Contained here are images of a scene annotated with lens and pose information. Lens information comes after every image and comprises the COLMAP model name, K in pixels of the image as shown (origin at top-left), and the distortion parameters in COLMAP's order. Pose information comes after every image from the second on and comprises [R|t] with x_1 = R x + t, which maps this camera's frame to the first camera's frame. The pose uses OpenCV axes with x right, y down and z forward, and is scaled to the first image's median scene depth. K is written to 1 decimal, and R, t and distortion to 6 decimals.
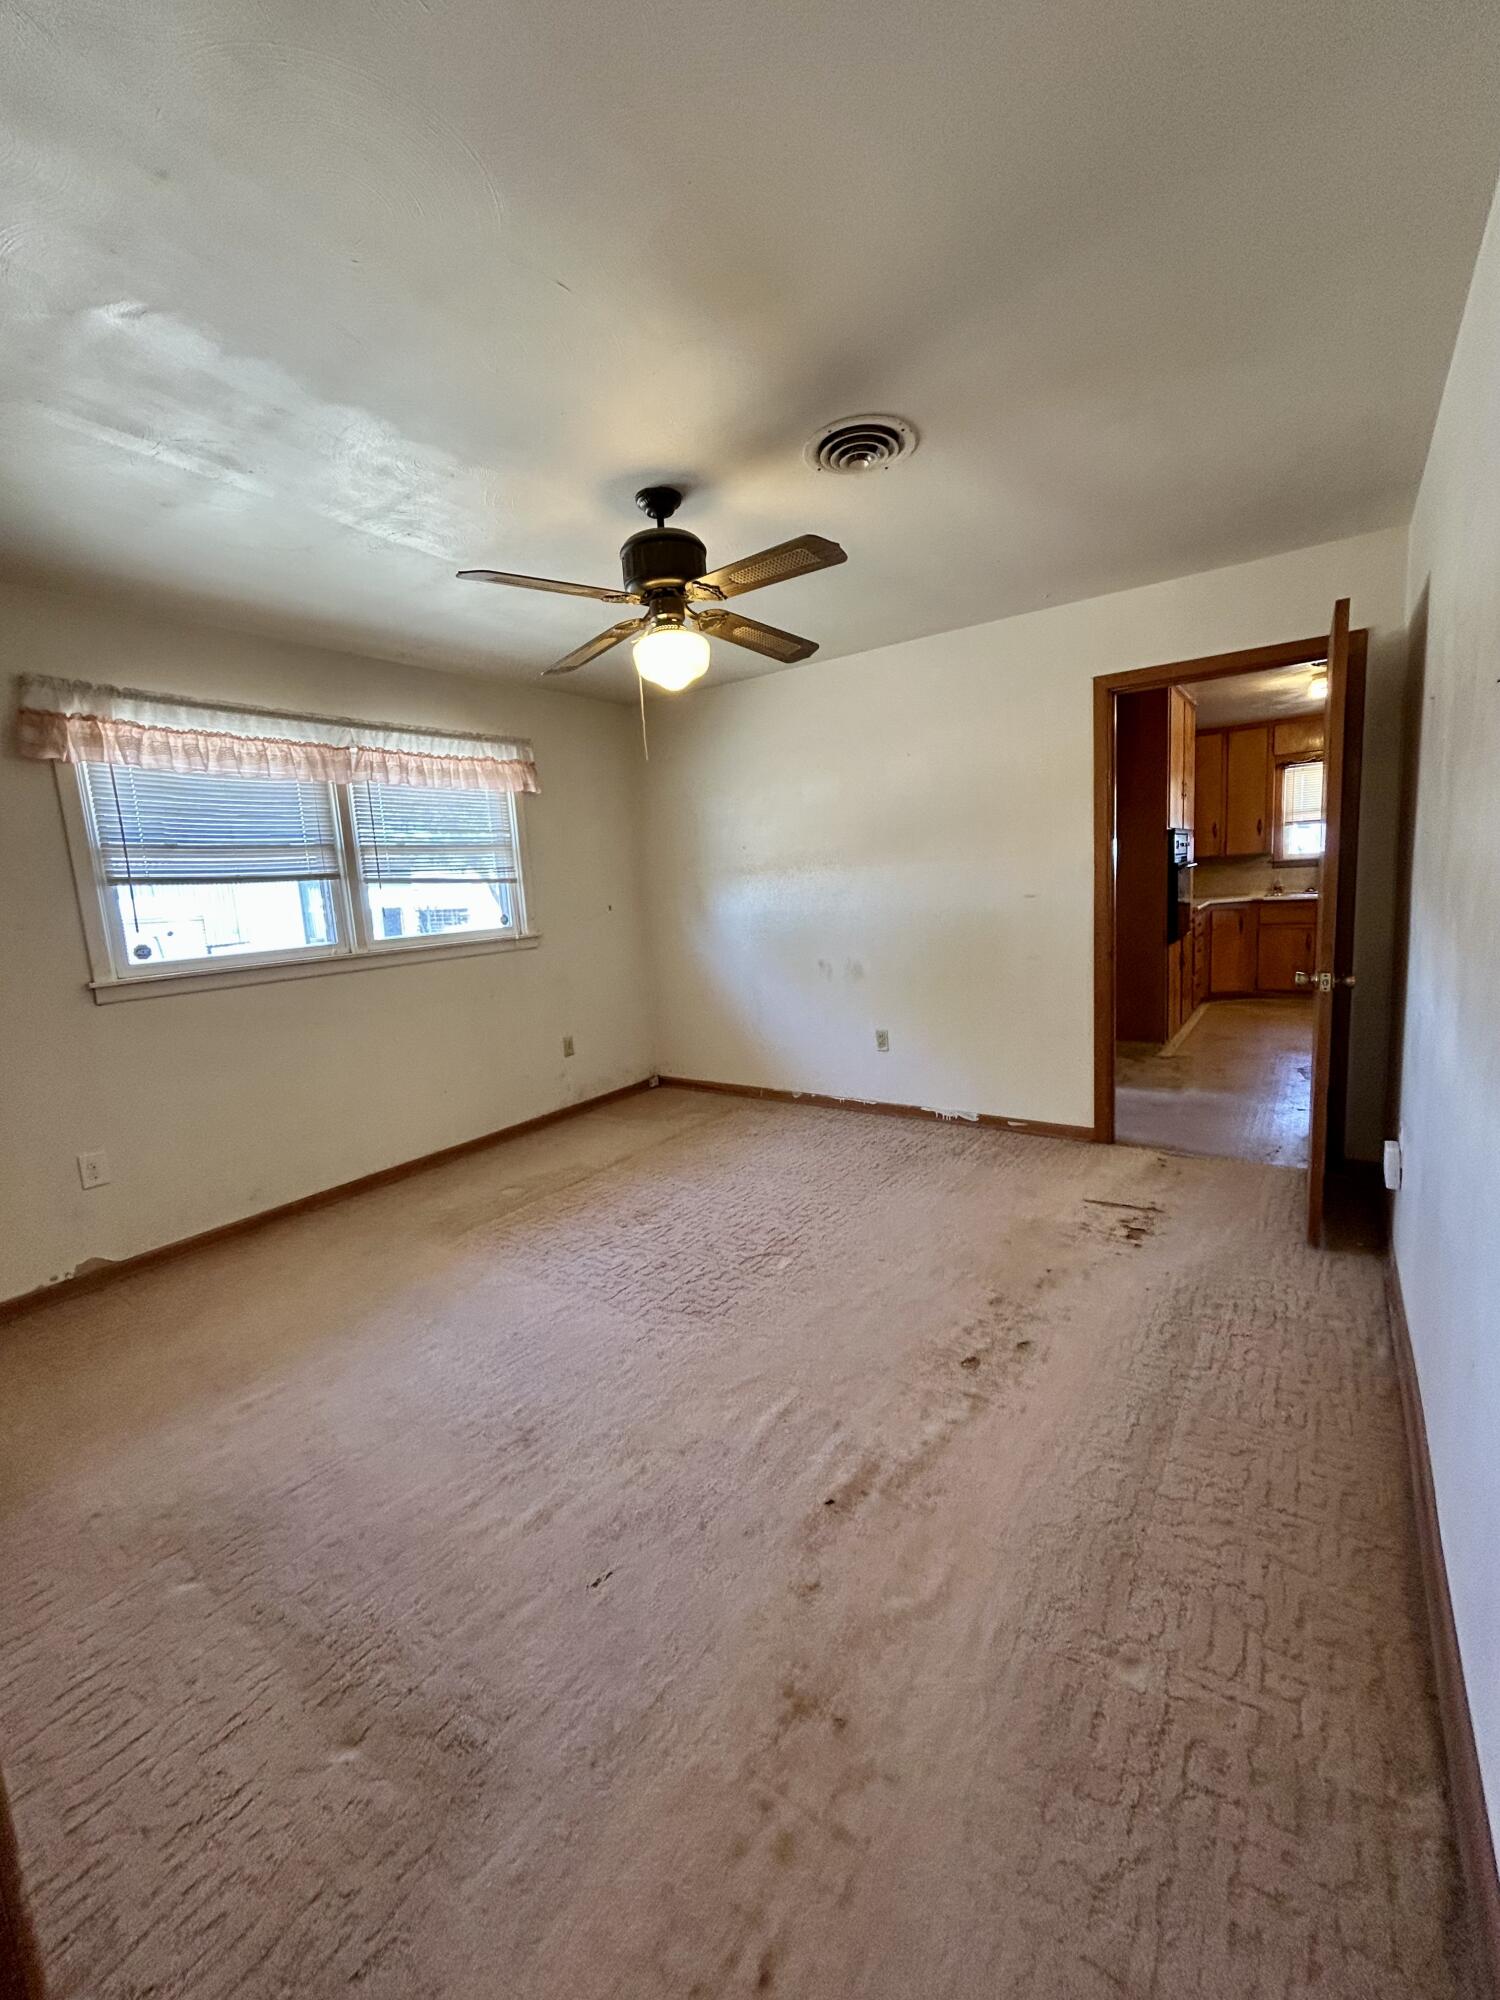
lens RADIAL K [[811.6, 0, 750.0], [0, 811.6, 1000.0], [0, 0, 1]] dist [-0.003142, 0.000038]
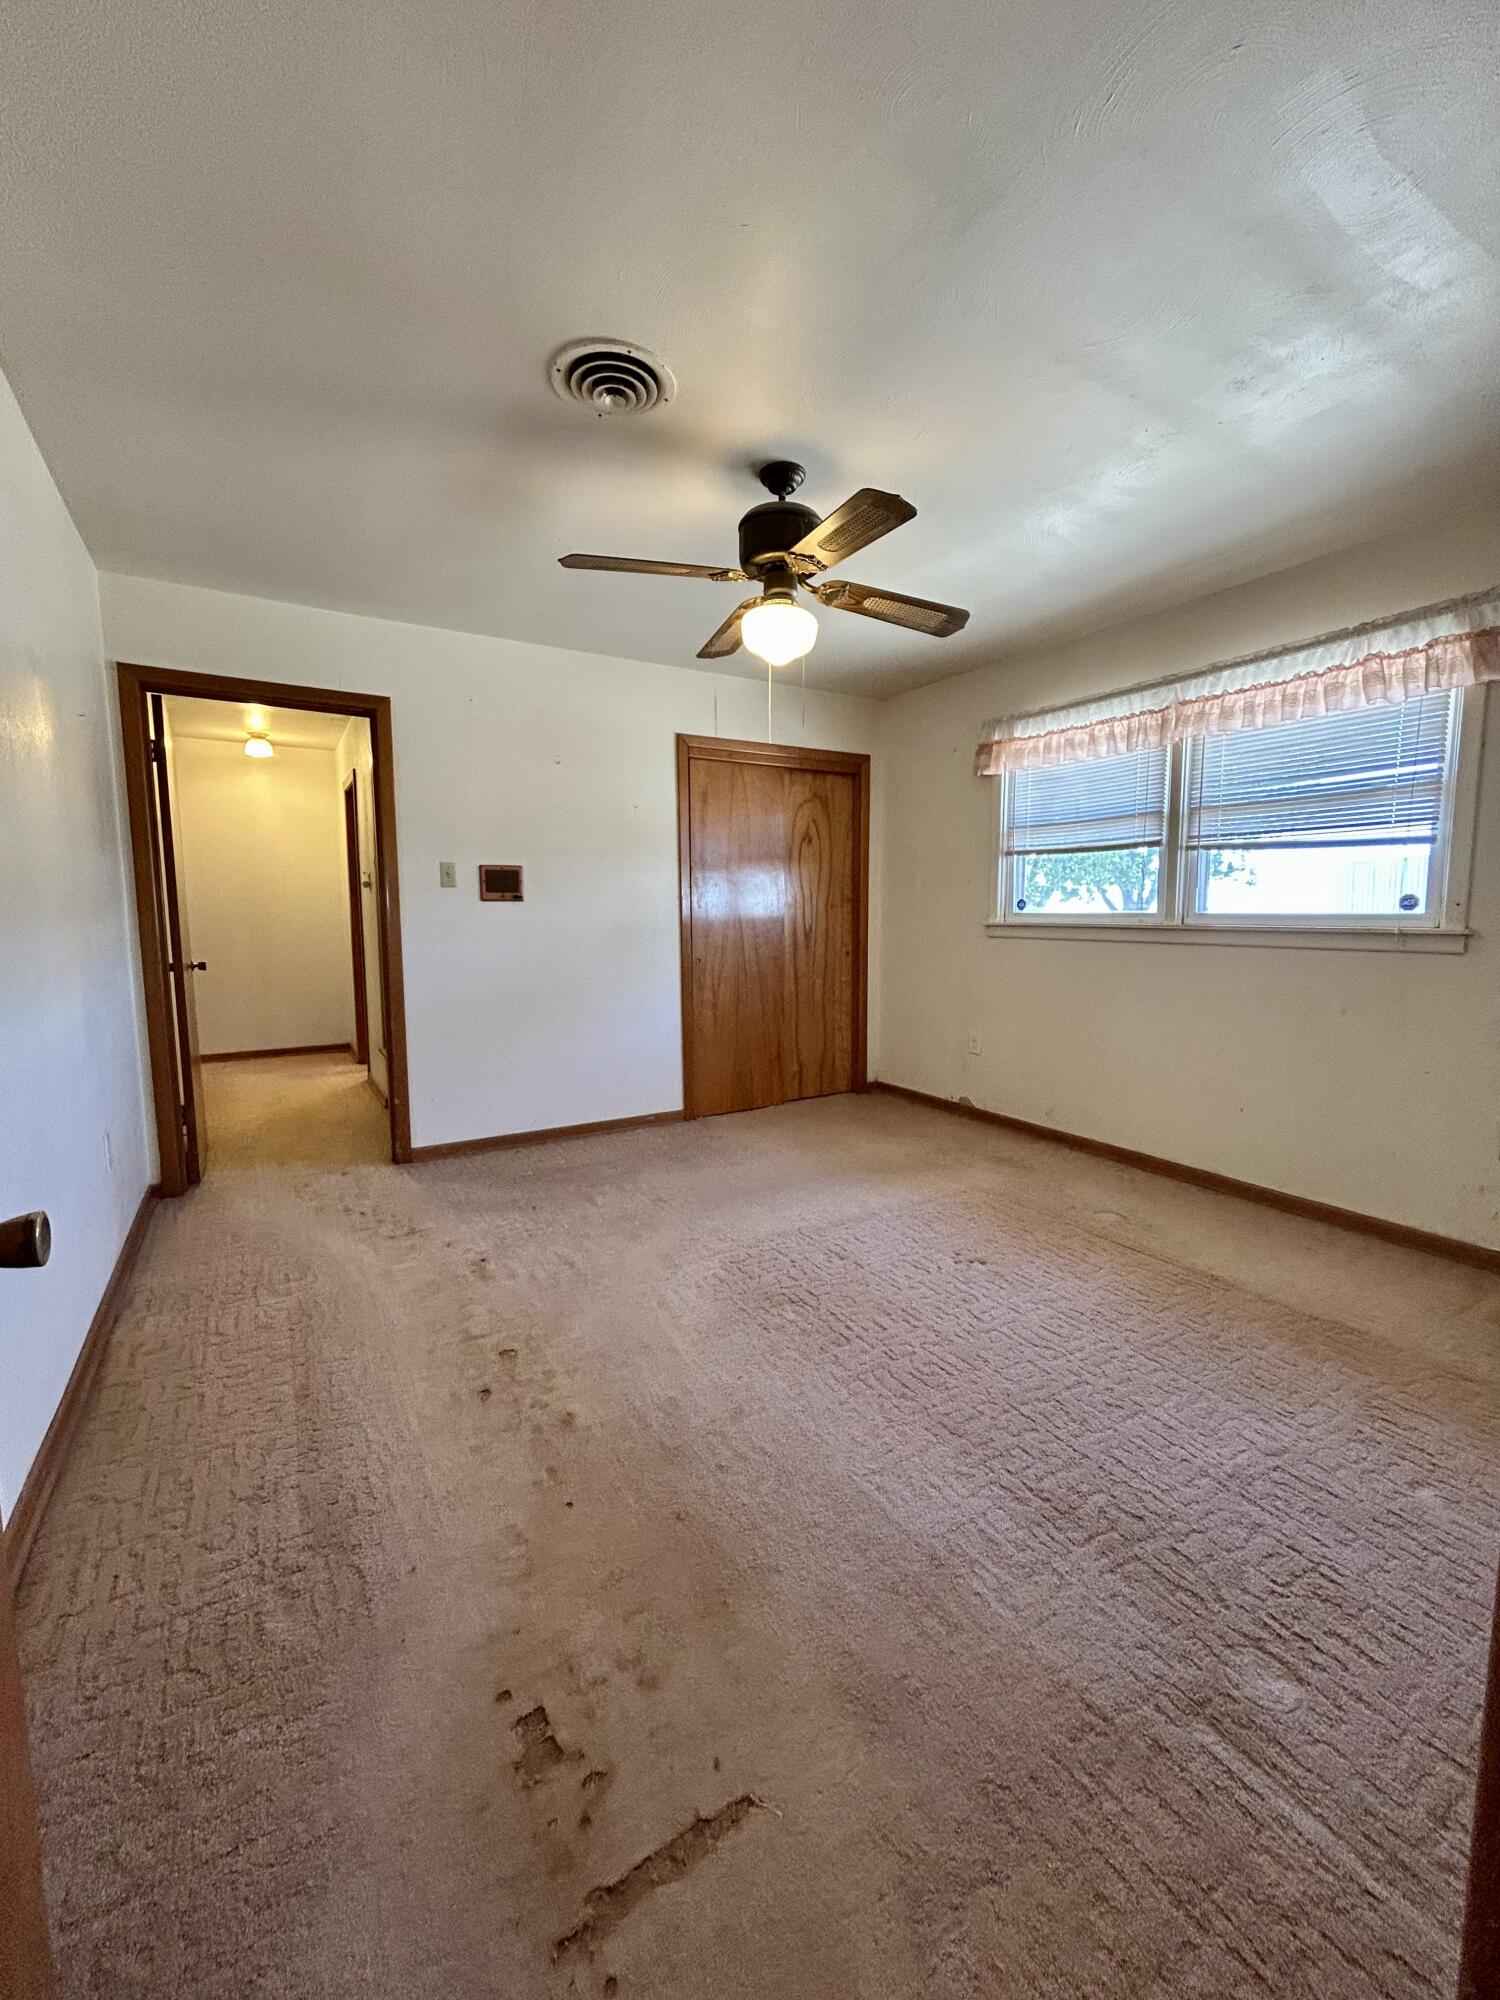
lens RADIAL K [[811.6, 0, 750.0], [0, 811.6, 1000.0], [0, 0, 1]] dist [-0.003142, 0.000038]
pose [[-0.405784, 0.161184, -0.899644, 0.624754], [-0.109838, 0.968592, 0.223080, -0.140734], [0.907345, 0.189337, -0.375336, 1.002331]]
